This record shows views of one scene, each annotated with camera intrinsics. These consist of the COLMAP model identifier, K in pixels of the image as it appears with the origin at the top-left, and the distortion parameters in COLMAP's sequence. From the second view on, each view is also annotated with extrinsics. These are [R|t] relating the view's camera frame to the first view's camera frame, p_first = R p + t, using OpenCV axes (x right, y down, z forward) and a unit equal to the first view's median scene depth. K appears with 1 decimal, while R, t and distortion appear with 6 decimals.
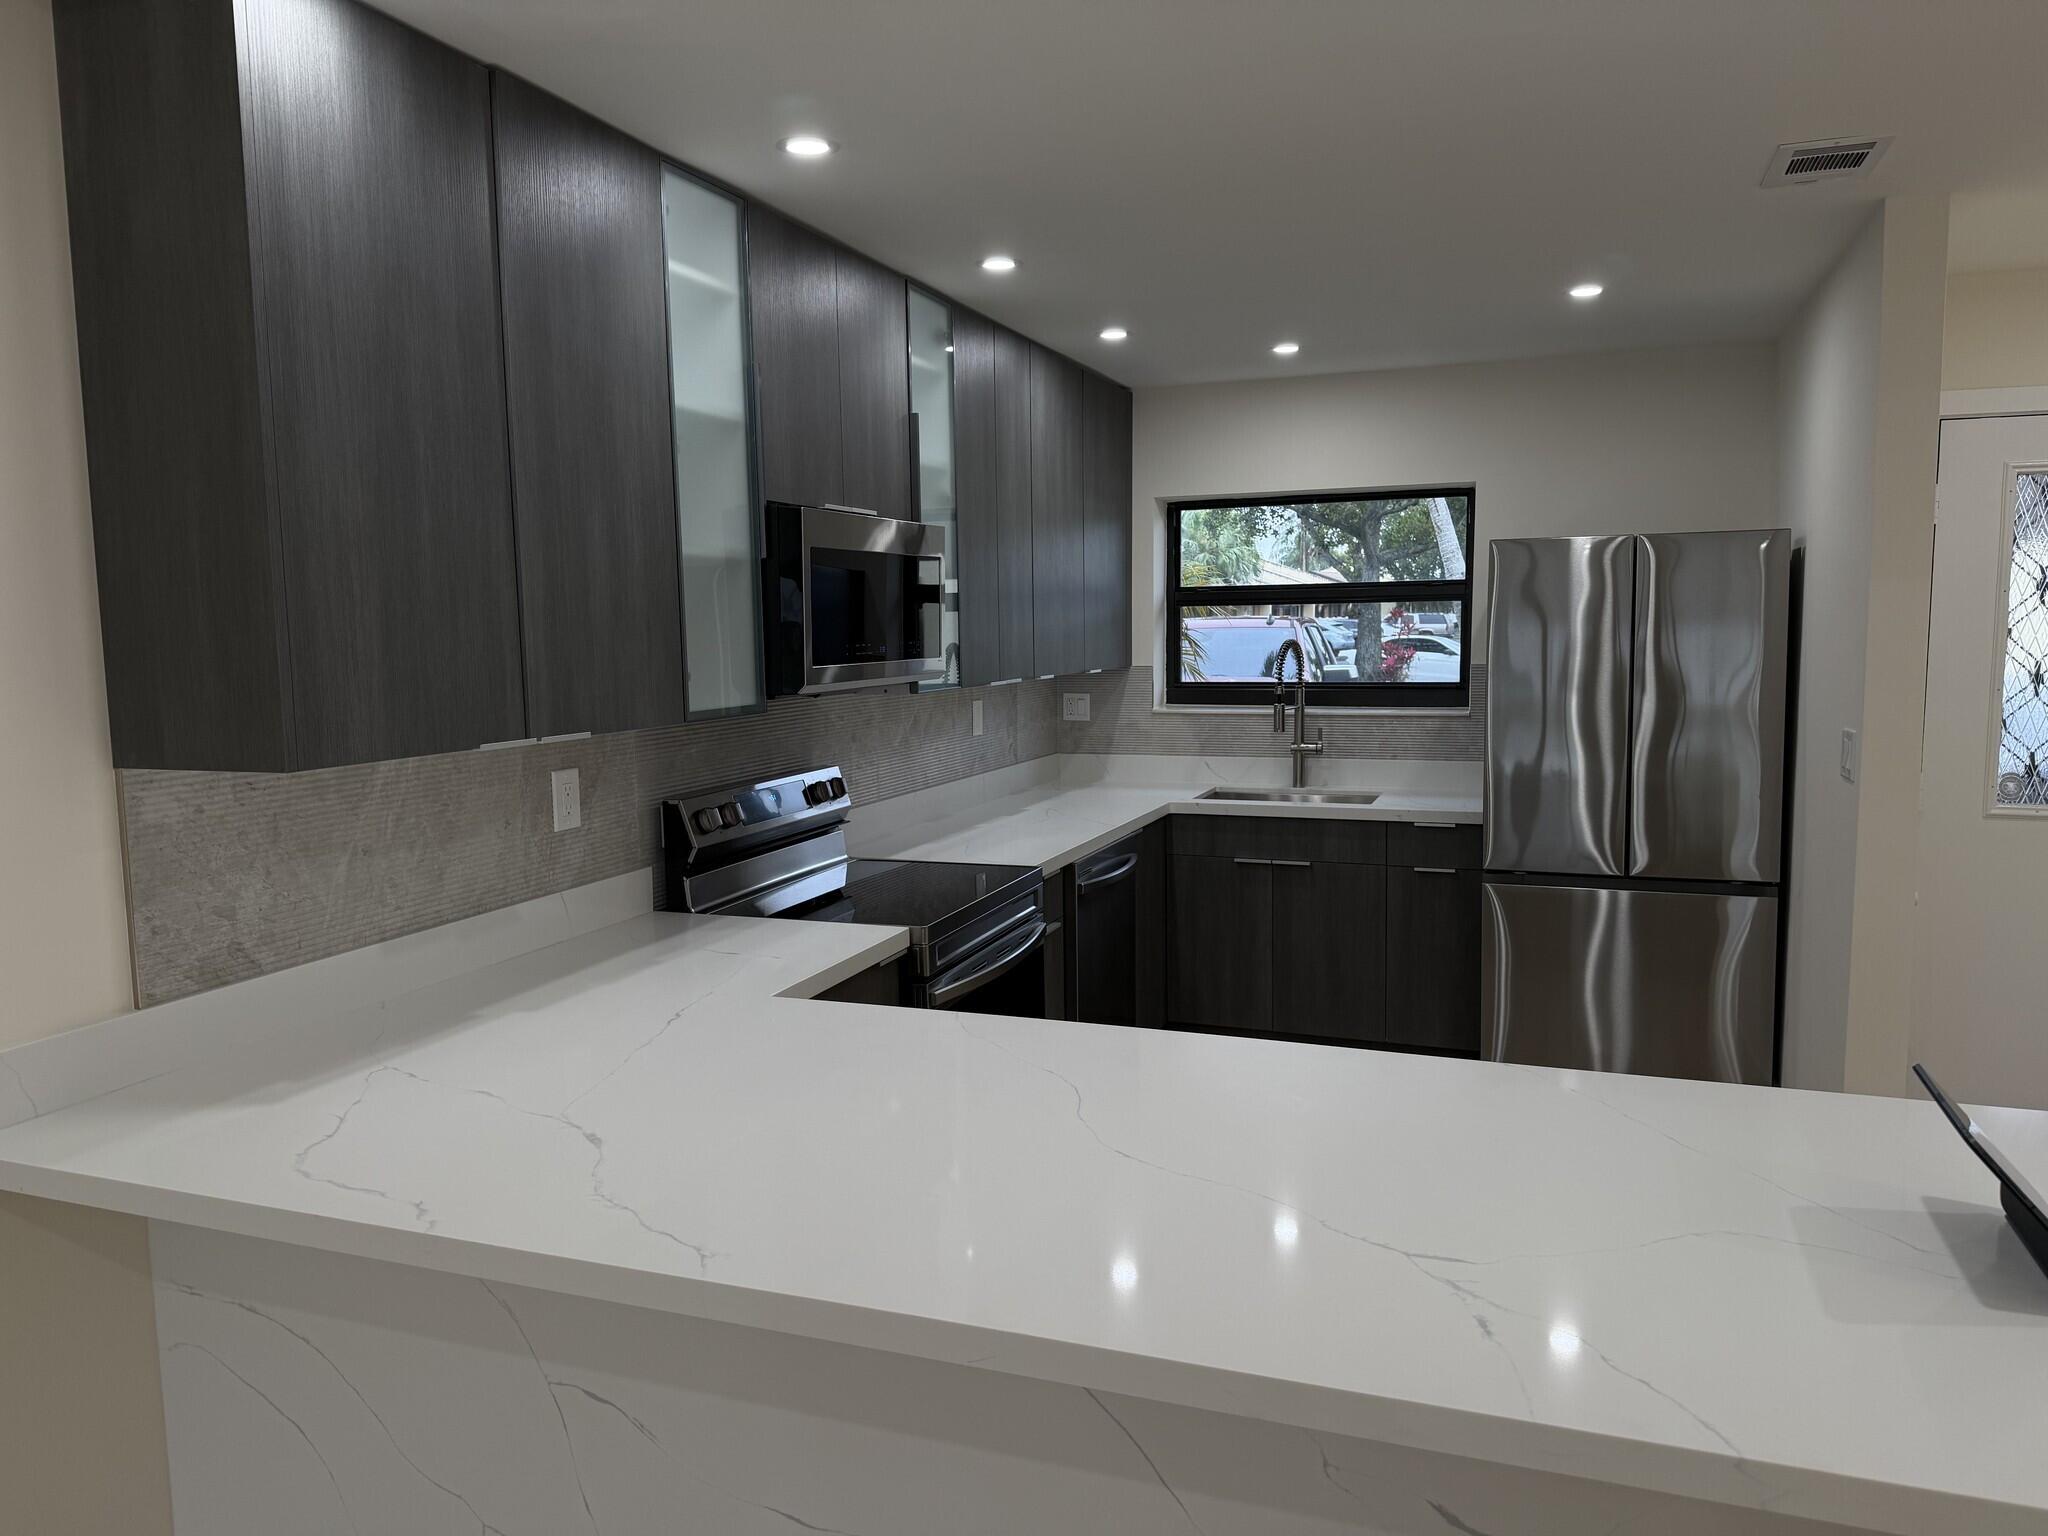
lens RADIAL K [[1429.1, 0, 1028.7], [0, 1429.1, 760.9], [0, 0, 1]] dist [0.127682, -0.205206]
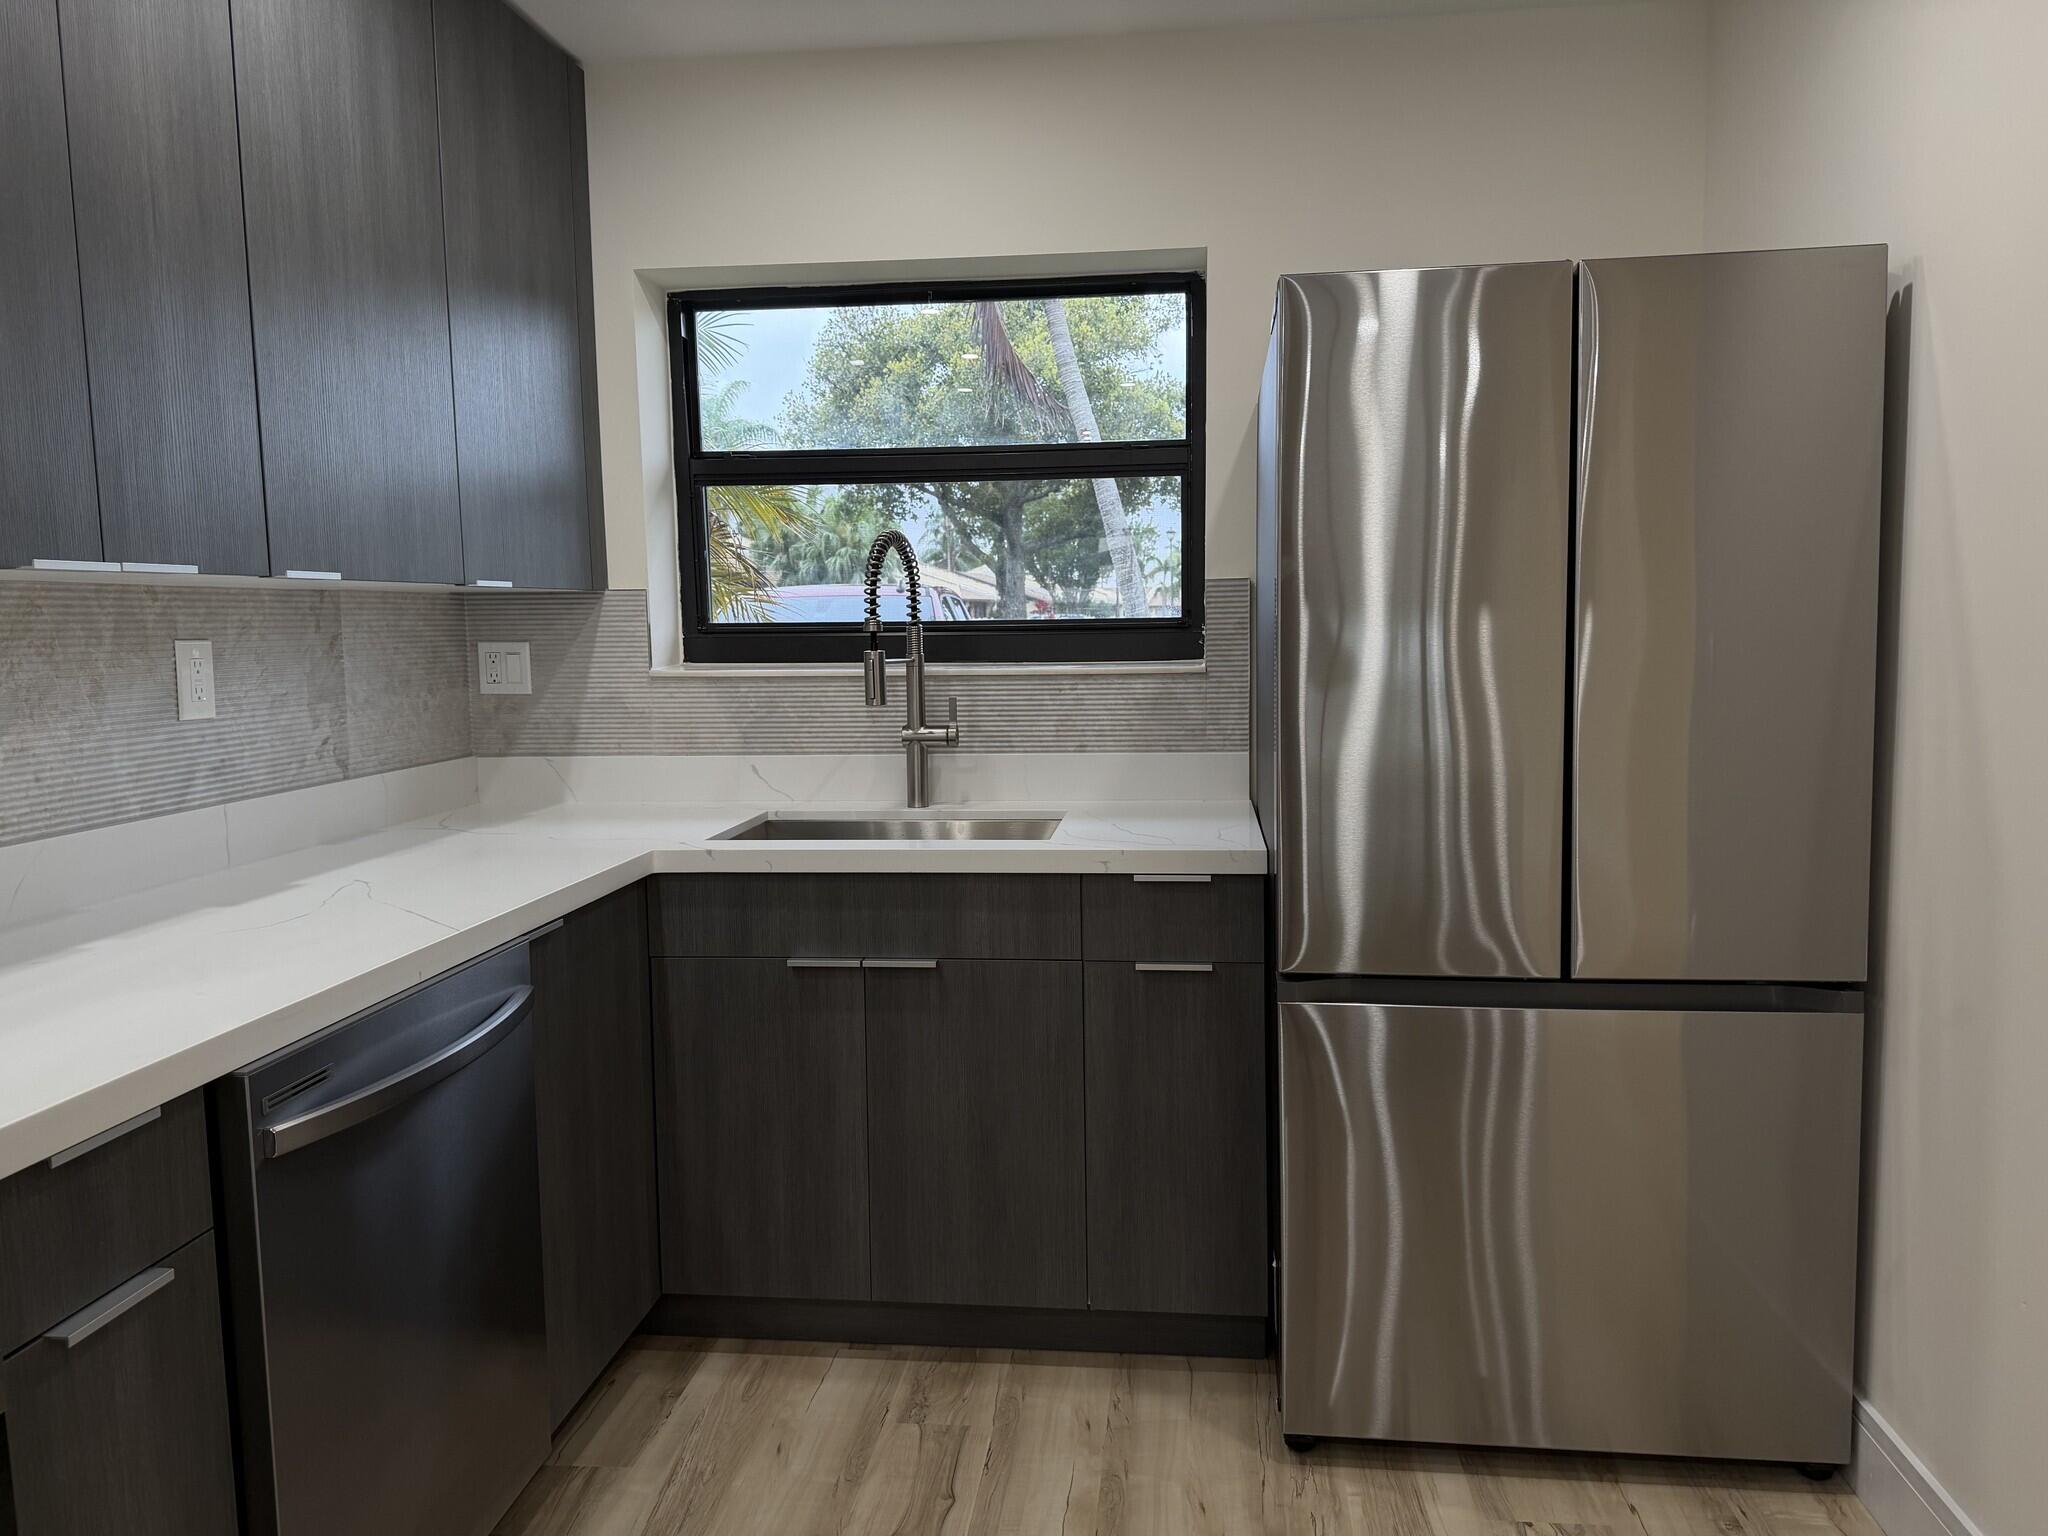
lens RADIAL K [[1453.3, 0, 1024.0], [0, 1453.3, 768.0], [0, 0, 1]] dist [0.058884, -0.024188]
pose [[0.970768, -0.026430, 0.238558, 0.095189], [0.025541, 0.999651, 0.006819, 0.000648], [-0.238655, -0.000526, 0.971104, 0.449183]]
